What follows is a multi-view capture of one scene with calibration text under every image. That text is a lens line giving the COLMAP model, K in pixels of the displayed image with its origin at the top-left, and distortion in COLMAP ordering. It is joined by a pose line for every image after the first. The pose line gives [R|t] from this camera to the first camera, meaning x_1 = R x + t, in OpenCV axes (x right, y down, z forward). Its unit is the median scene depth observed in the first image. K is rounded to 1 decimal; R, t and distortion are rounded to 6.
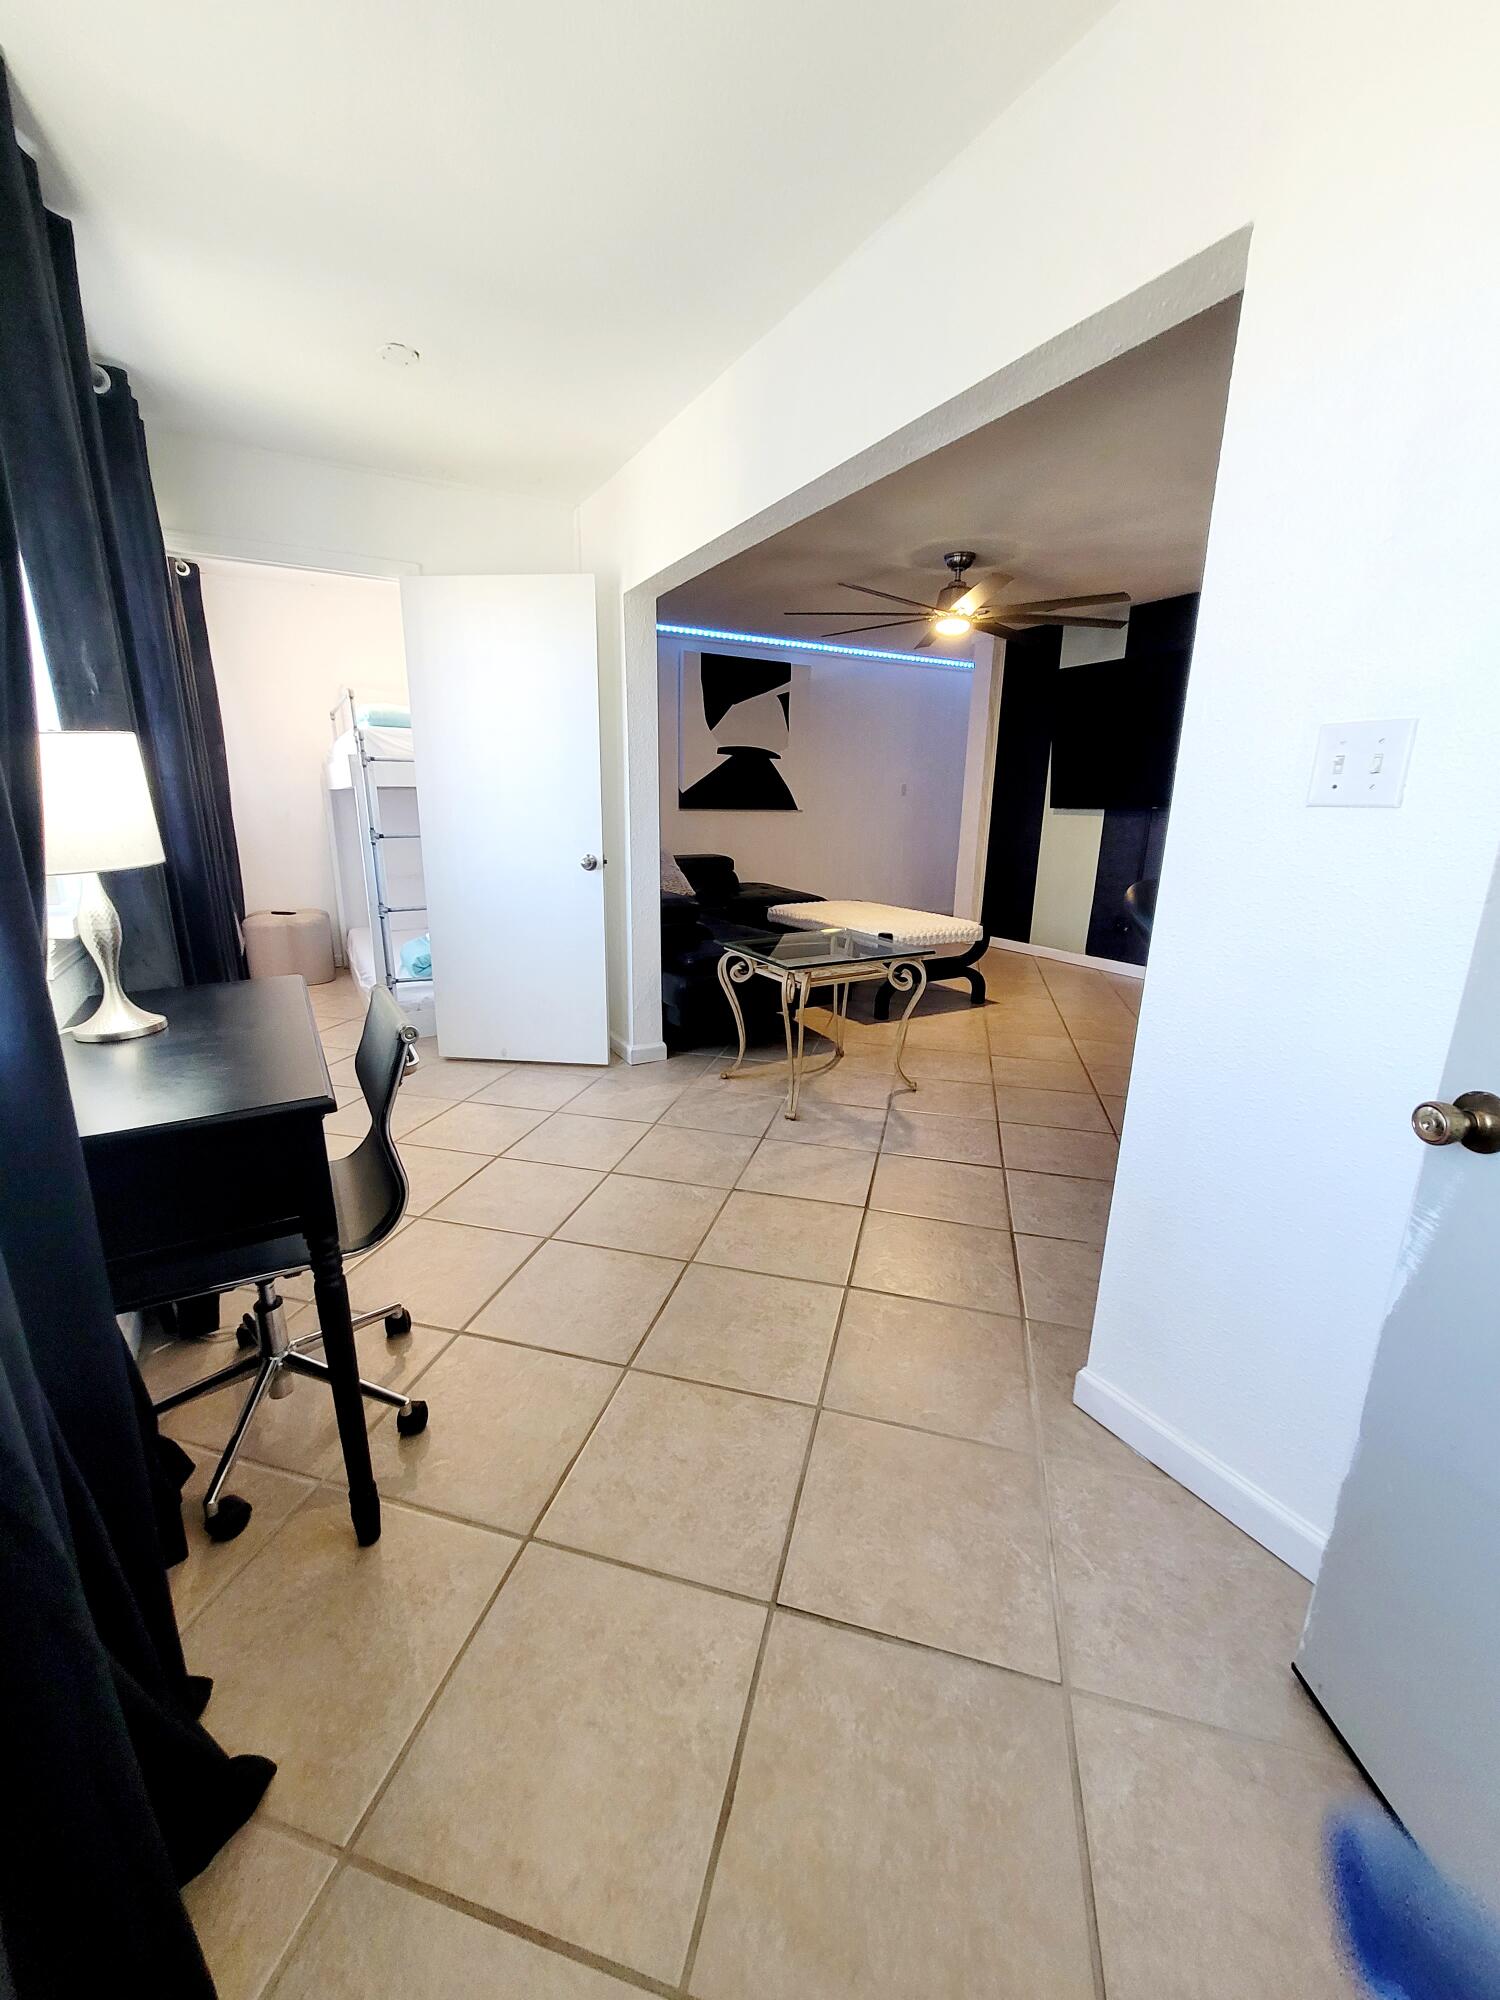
lens RADIAL K [[782.7, 0, 733.4], [0, 782.7, 995.3], [0, 0, 1]] dist [0.002275, -0.000689]
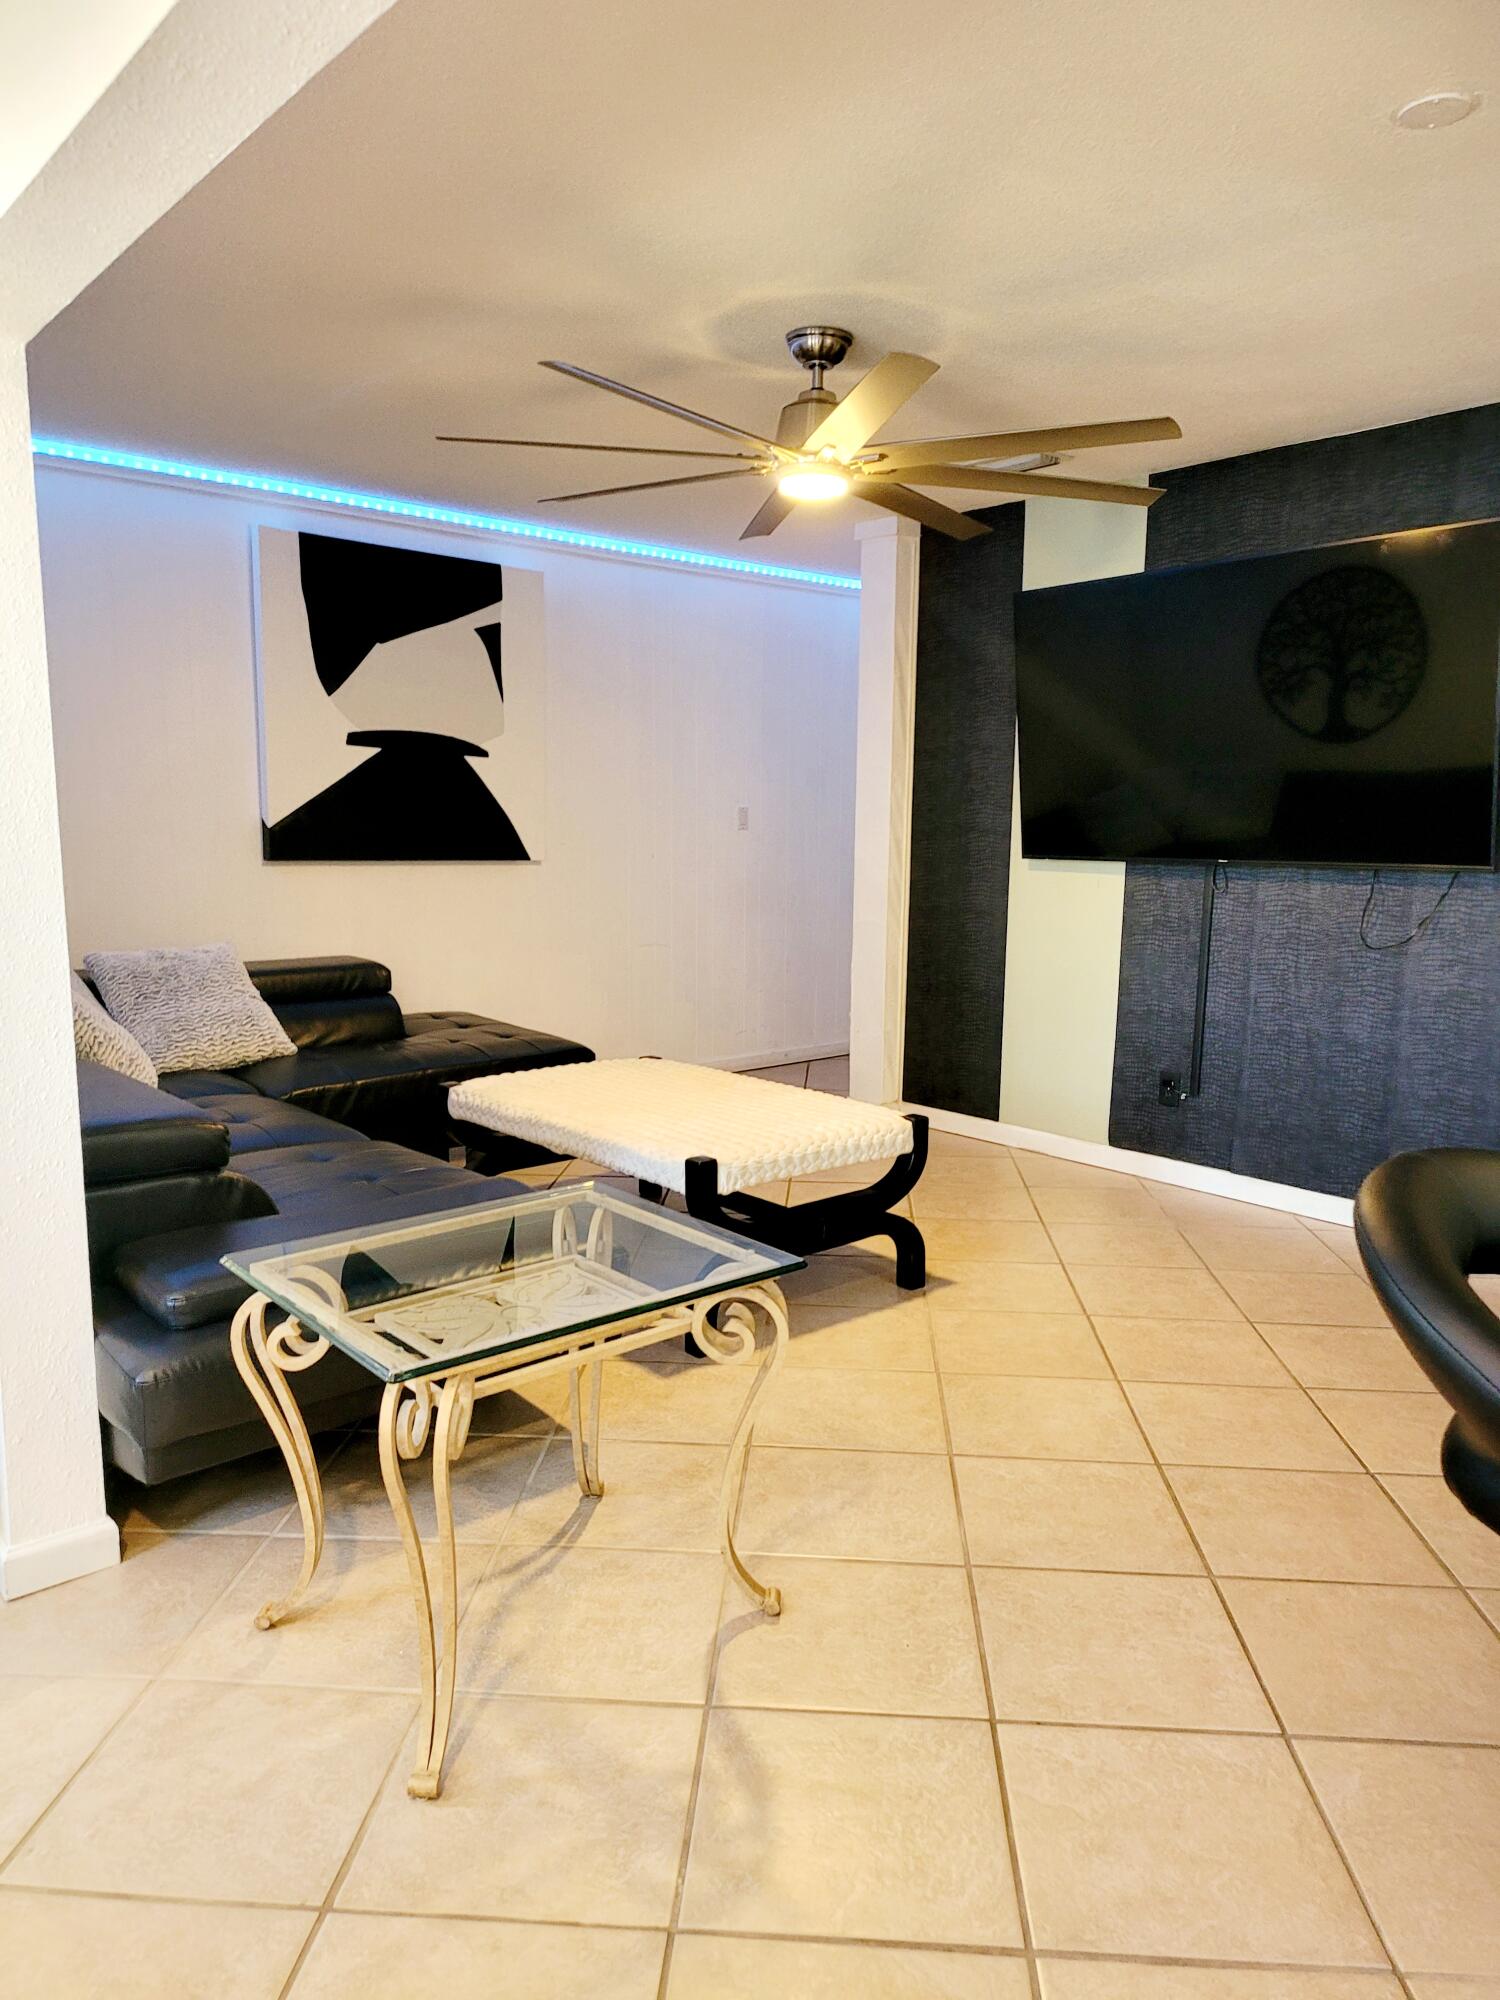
lens RADIAL K [[1361.2, 0, 751.9], [0, 1361.2, 1034.7], [0, 0, 1]] dist [0.054610, -0.038398]
pose [[0.979983, -0.034078, 0.196143, 0.072982], [0.050661, 0.995494, -0.080155, -0.083023], [-0.192527, 0.088487, 0.977294, 0.237388]]
